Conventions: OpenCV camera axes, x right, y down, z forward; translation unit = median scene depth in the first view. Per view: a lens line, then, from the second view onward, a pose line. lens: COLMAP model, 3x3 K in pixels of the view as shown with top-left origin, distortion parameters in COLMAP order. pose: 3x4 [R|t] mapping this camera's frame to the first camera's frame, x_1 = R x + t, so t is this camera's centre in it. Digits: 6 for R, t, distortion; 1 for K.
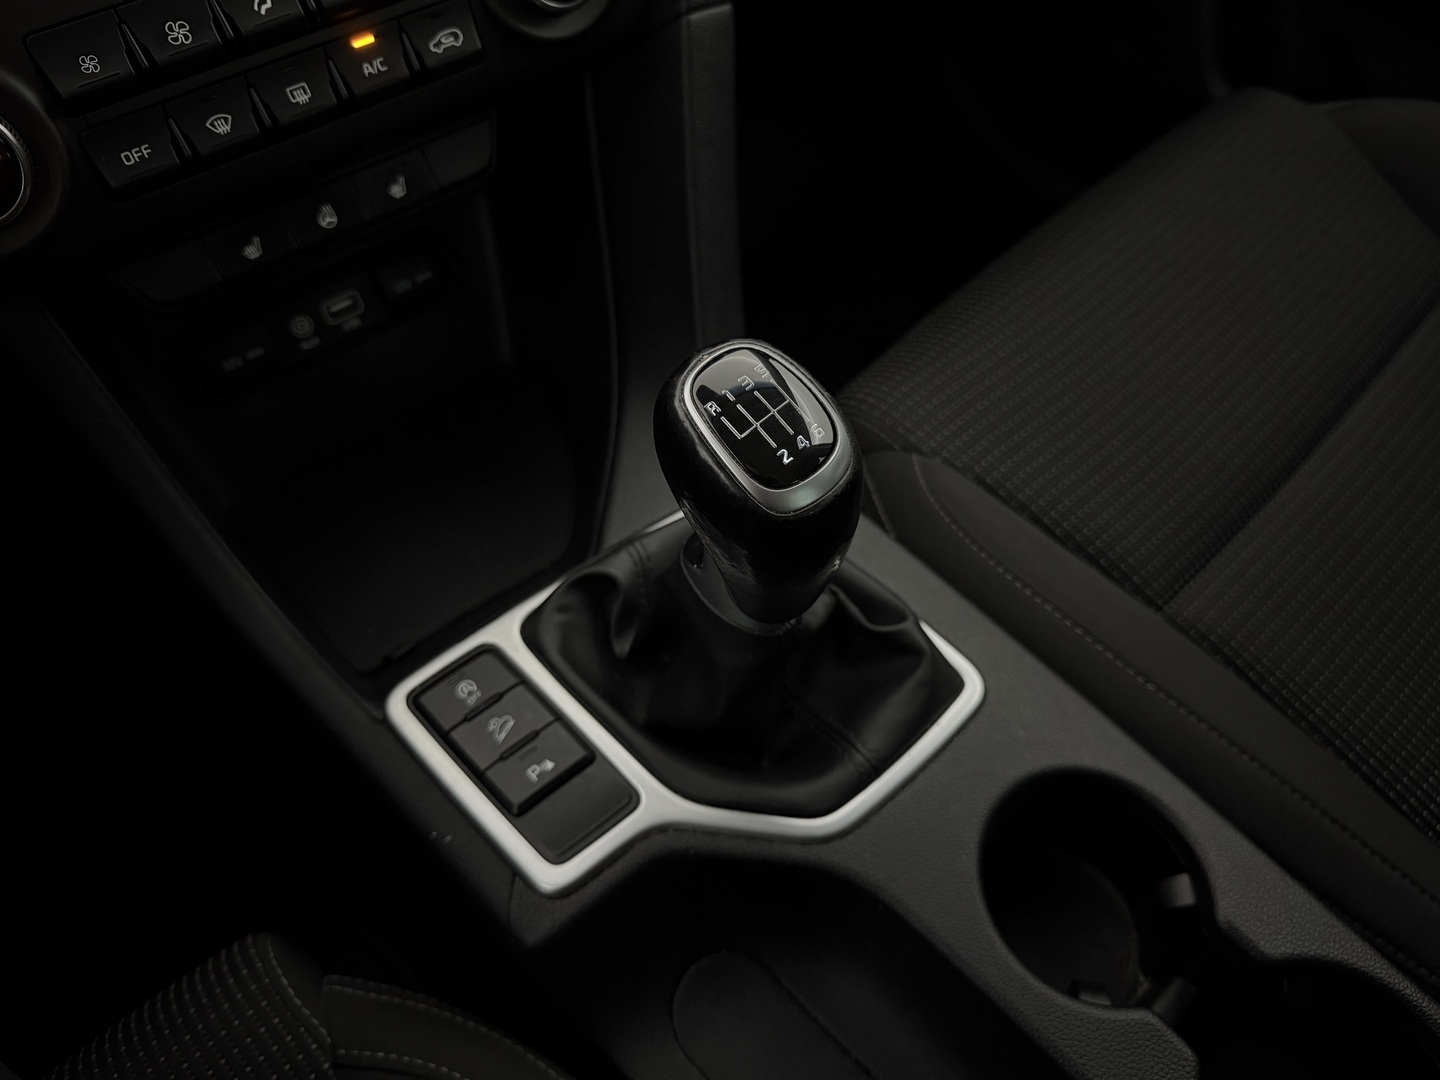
lens RADIAL K [[1013.2, 0, 742.5], [0, 1013.2, 537.8], [0, 0, 1]] dist [-0.005585, -0.032279]
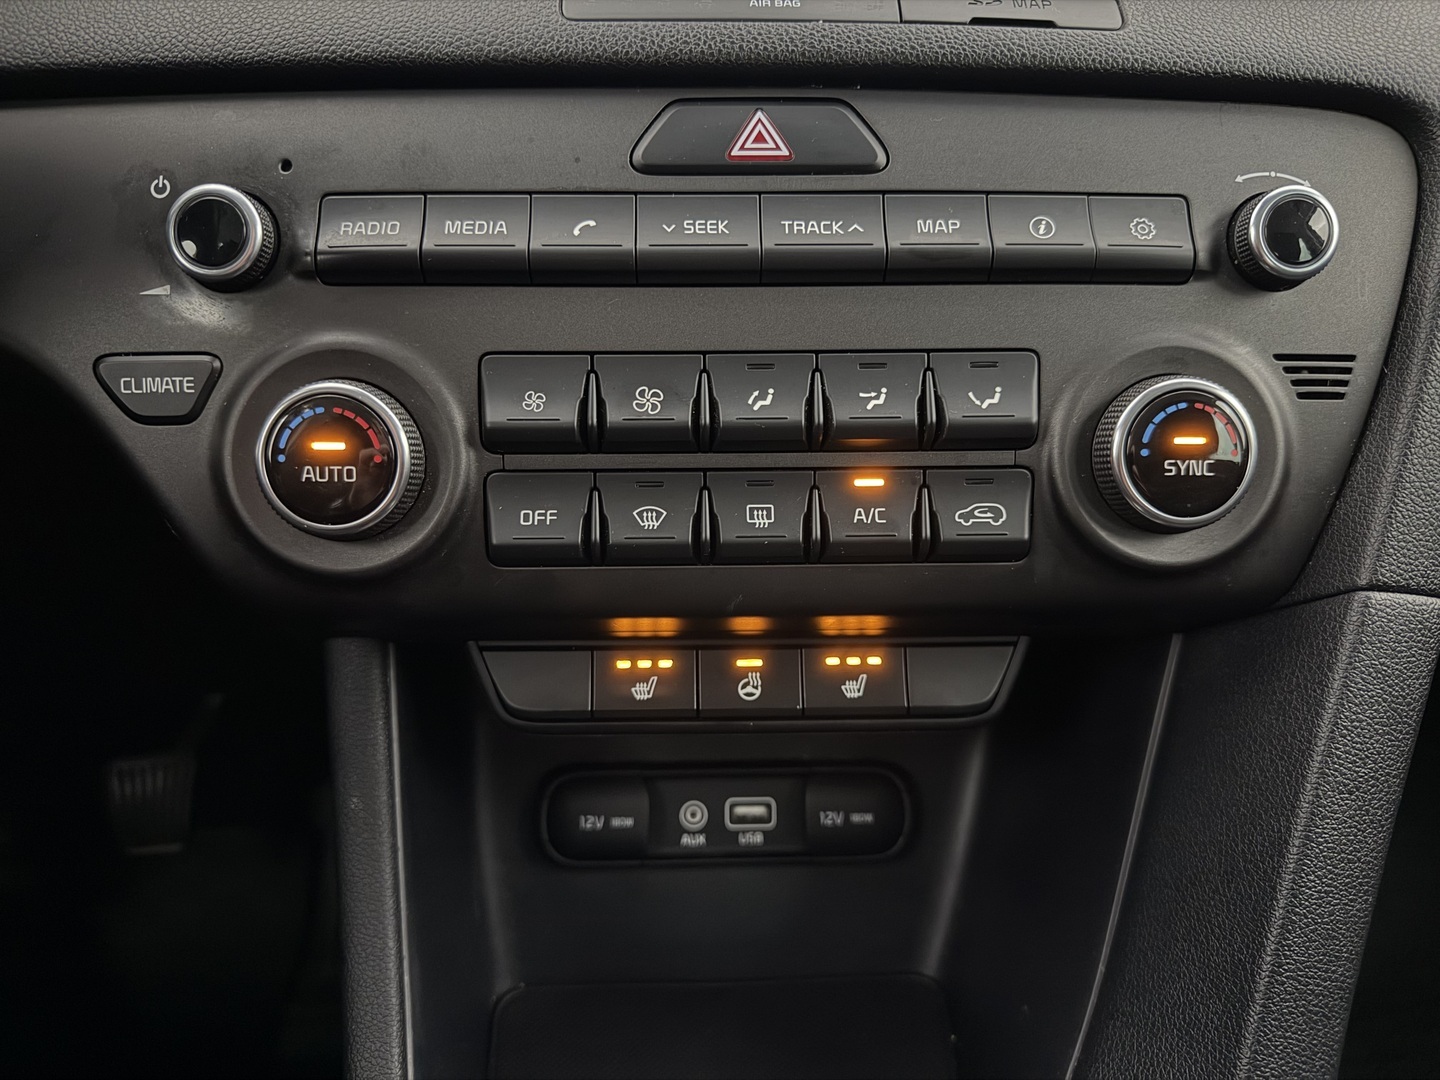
lens RADIAL K [[1013.2, 0, 742.5], [0, 1013.2, 537.8], [0, 0, 1]] dist [-0.005585, -0.032279]
pose [[0.801123, 0.214678, -0.558673, -0.024207], [-0.482540, 0.783892, -0.390729, -0.112344], [0.354059, 0.582604, 0.731584, 0.398816]]
